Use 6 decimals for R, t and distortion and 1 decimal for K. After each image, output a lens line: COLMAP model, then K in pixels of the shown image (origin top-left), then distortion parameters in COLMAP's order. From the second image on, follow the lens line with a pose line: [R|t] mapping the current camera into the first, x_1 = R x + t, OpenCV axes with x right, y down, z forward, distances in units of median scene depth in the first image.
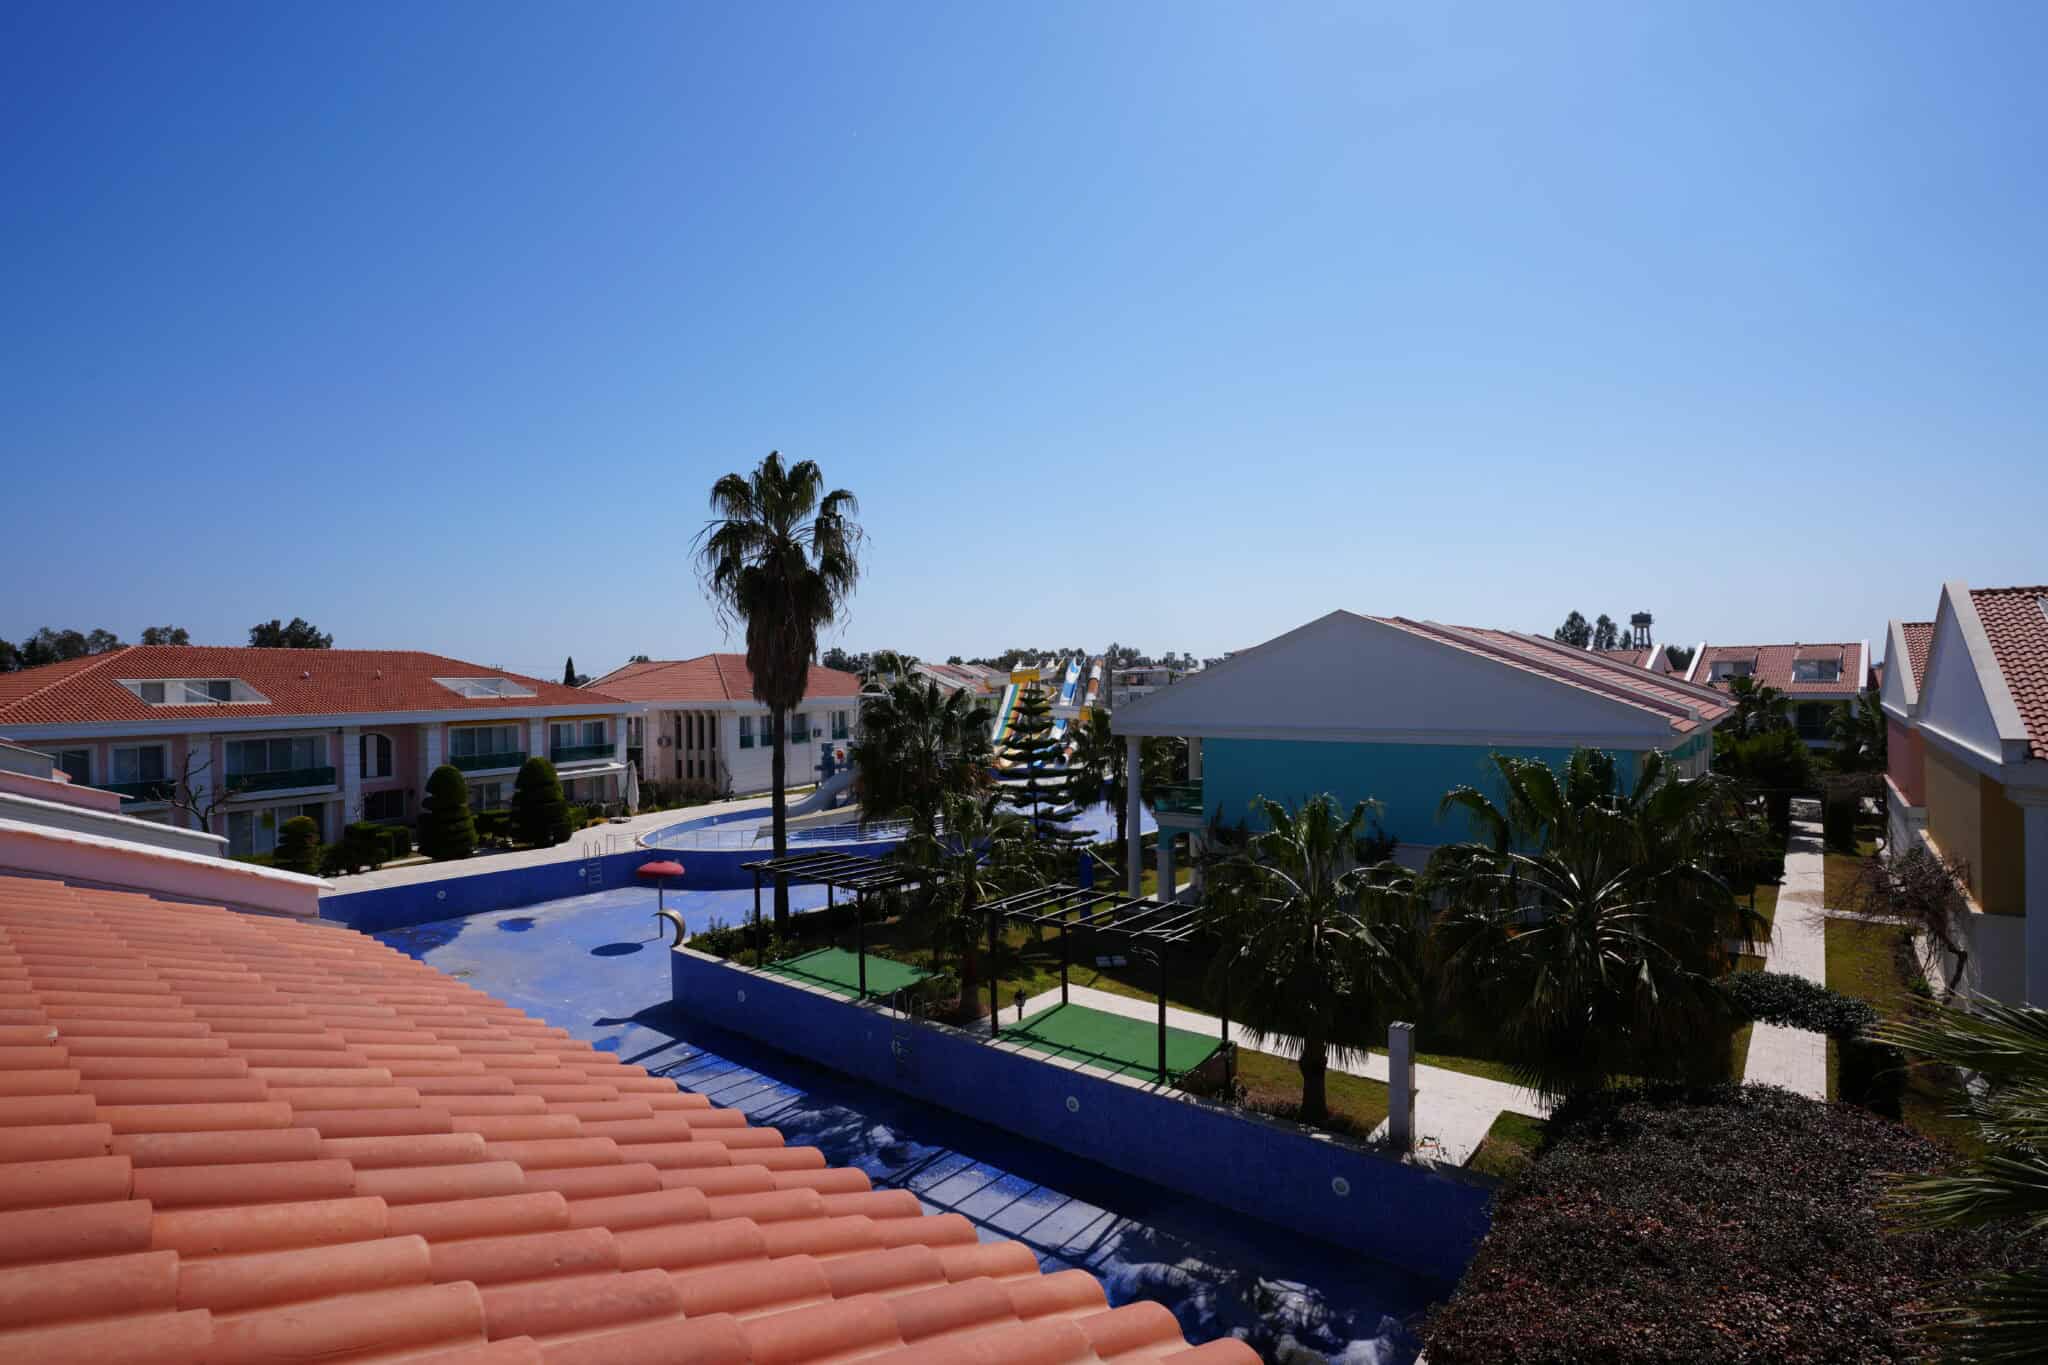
lens RADIAL K [[1007.4, 0, 1024.0], [0, 1007.4, 682.5], [0, 0, 1]] dist [-0.078825, 0.039098]
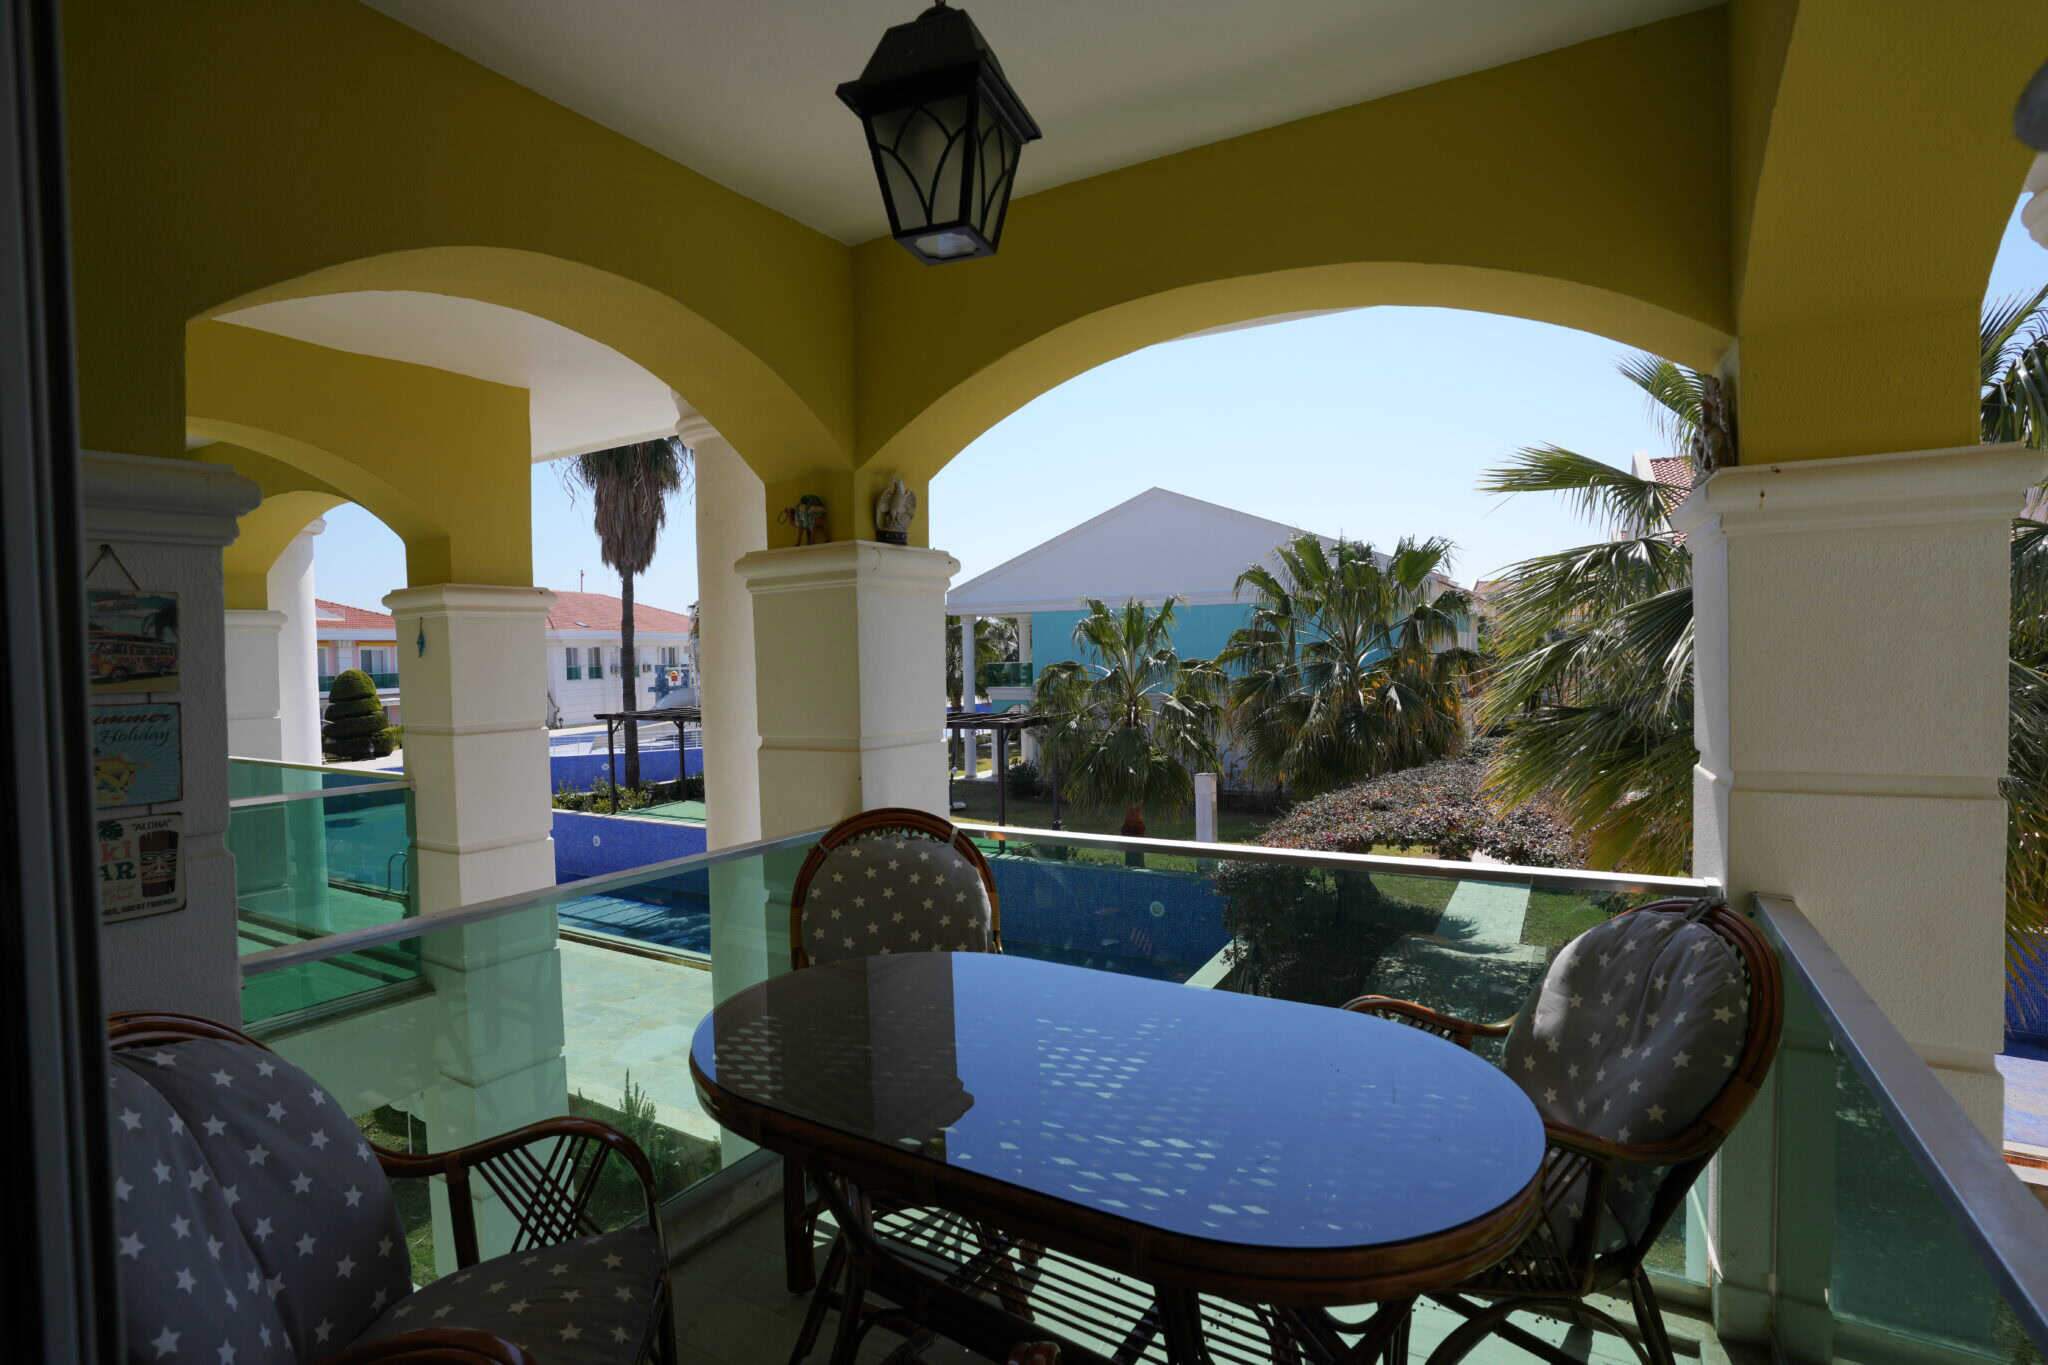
lens RADIAL K [[1006.4, 0, 1024.9], [0, 1006.4, 675.9], [0, 0, 1]] dist [-0.083701, 0.042840]
pose [[0.985465, -0.013691, 0.169324, -0.016266], [0.009888, 0.999680, 0.023283, 0.110252], [-0.169589, -0.021270, 0.985285, -0.073240]]
